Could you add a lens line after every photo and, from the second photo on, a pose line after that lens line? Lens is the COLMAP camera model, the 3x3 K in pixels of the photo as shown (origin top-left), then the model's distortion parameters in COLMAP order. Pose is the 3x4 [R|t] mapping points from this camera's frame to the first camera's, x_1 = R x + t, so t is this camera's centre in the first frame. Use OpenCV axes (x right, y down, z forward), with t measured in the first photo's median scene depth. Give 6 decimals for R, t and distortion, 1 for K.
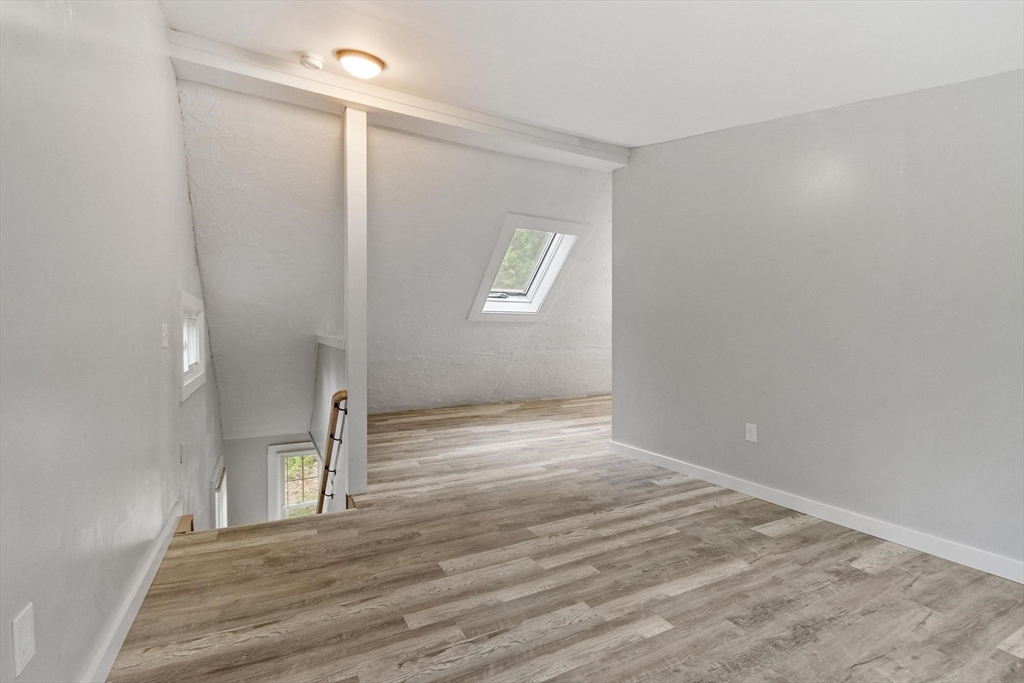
lens RADIAL K [[450.2, 0, 509.5], [0, 450.2, 346.6], [0, 0, 1]] dist [-0.002086, 0.001022]
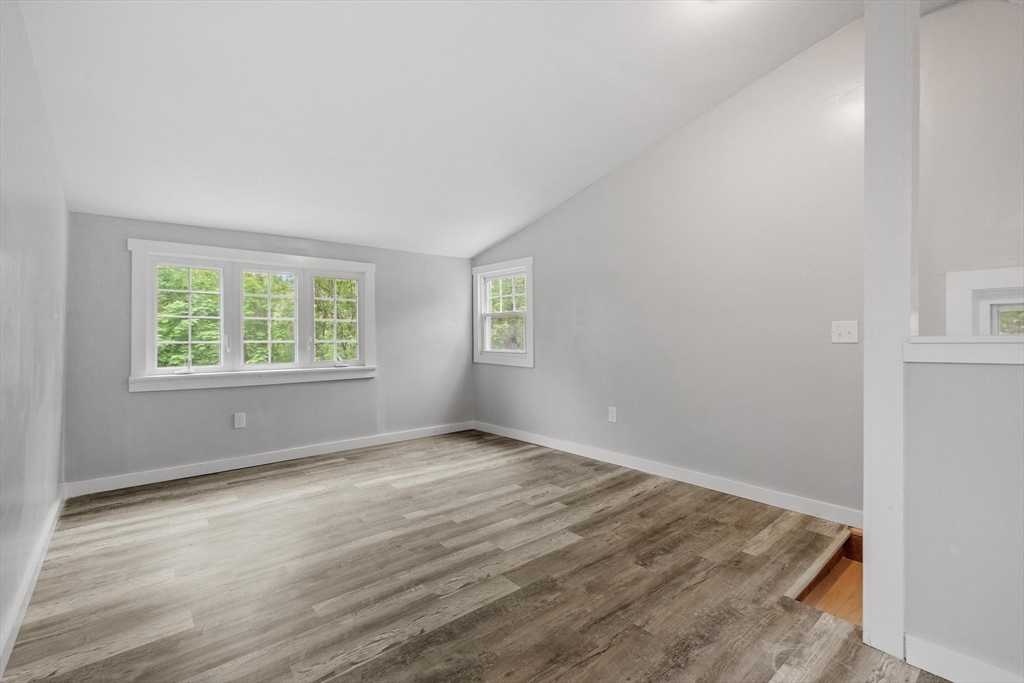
lens RADIAL K [[450.2, 0, 511.8], [0, 450.2, 331.7], [0, 0, 1]] dist [-0.002086, 0.001022]
pose [[-0.975112, 0.003976, -0.221676, 0.254878], [0.000400, 0.999869, 0.016173, -0.047888], [0.221711, 0.015681, -0.974986, 2.003226]]
